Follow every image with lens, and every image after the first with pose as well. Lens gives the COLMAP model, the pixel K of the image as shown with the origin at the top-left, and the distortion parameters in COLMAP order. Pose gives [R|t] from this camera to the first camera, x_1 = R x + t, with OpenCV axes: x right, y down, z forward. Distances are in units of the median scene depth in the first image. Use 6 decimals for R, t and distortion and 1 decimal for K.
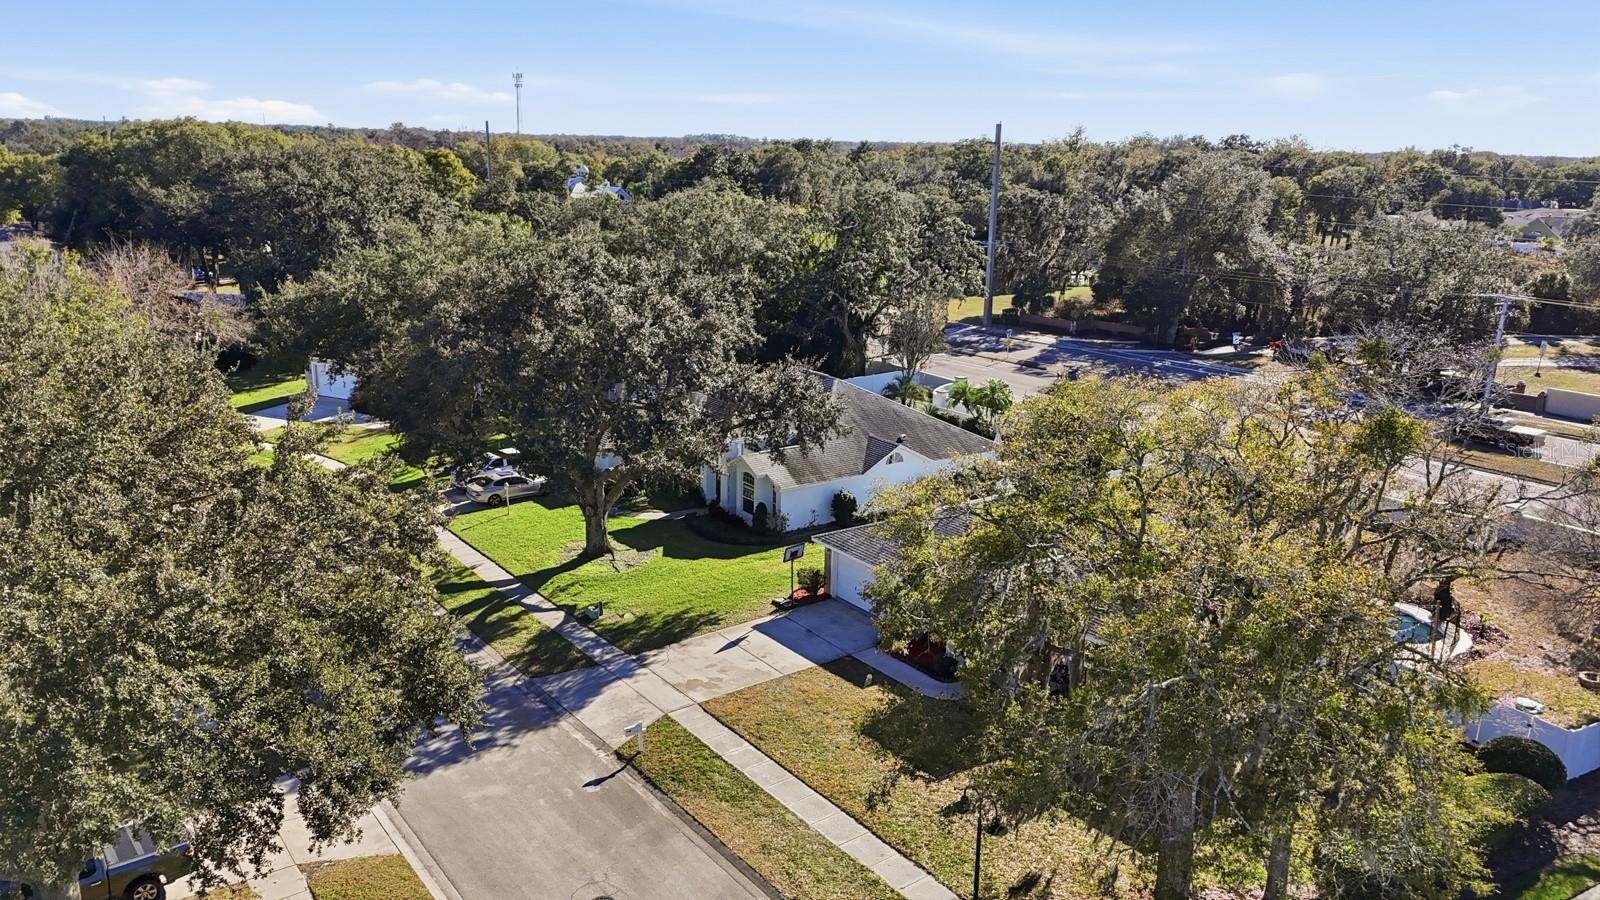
lens RADIAL K [[1211.7, 0, 800.0], [0, 1211.7, 450.0], [0, 0, 1]] dist [0.004694, 0.002335]
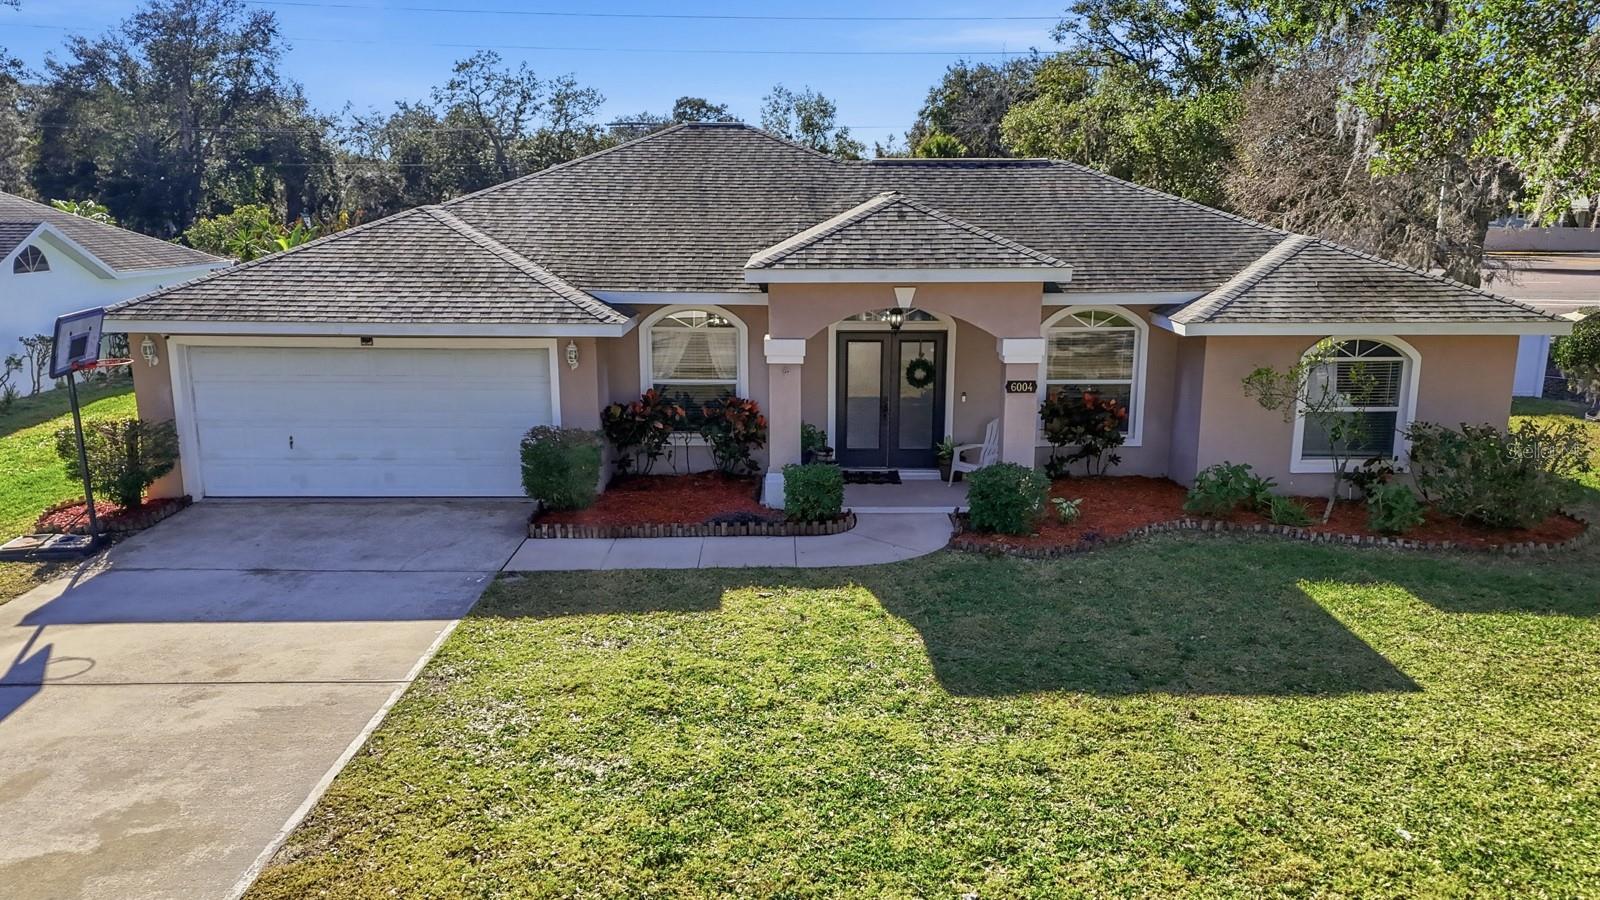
lens RADIAL K [[1166.1, 0, 779.7], [0, 1166.1, 449.3], [0, 0, 1]] dist [0.061554, 0.000165]
pose [[0.587013, -0.174184, 0.790617, -0.143196], [0.209125, 0.976061, 0.059770, 0.135148], [-0.782102, 0.130252, 0.609386, 0.759256]]
